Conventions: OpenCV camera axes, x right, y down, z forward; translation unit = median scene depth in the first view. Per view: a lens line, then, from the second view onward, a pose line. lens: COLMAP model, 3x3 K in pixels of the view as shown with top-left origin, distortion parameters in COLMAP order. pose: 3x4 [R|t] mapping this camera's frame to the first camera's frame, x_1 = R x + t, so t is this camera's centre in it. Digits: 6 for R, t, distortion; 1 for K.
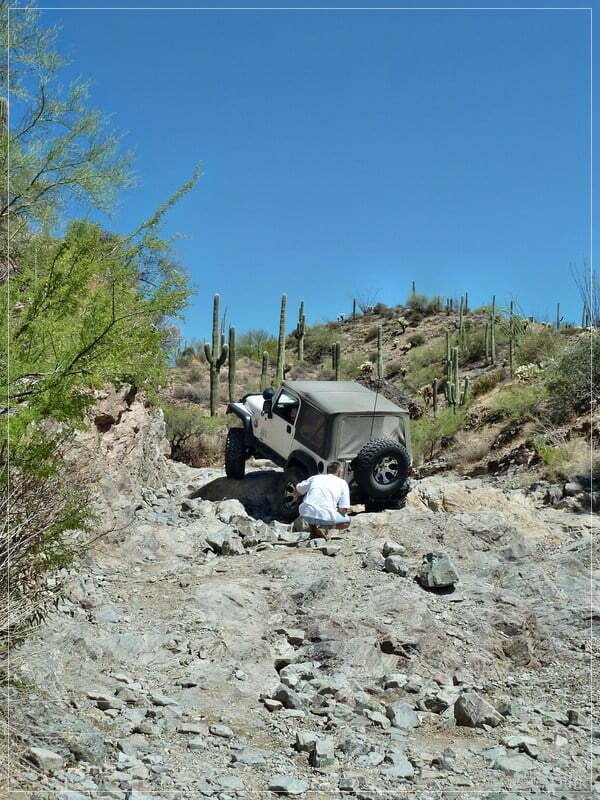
lens RADIAL K [[1123.6, 0, 320.8], [0, 1123.6, 408.6], [0, 0, 1]] dist [-0.003837, 0.000000]
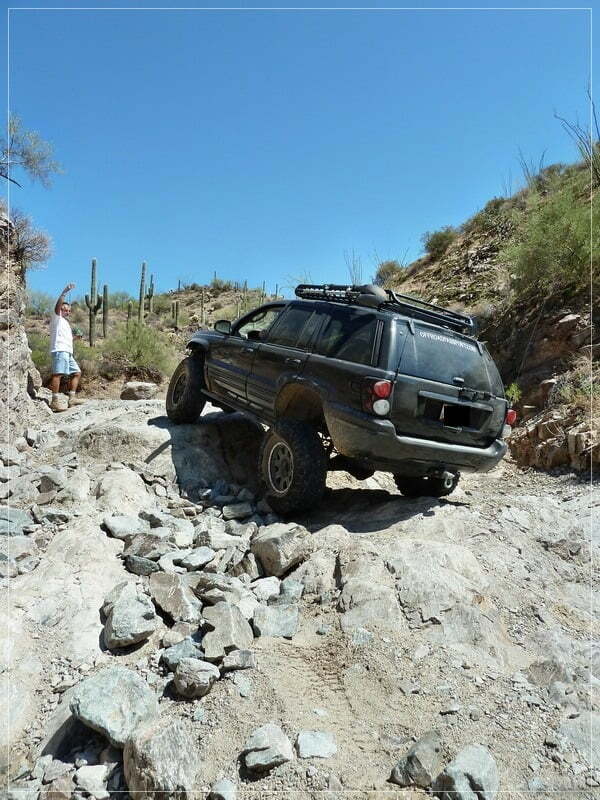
lens RADIAL K [[596.7, 0, 301.5], [0, 596.7, 403.8], [0, 0, 1]] dist [-0.027929, 0.009318]
pose [[0.970393, 0.005805, 0.241462, -0.015833], [-0.028654, 0.995418, 0.091225, 0.001926], [-0.239826, -0.095443, 0.966113, 0.165326]]
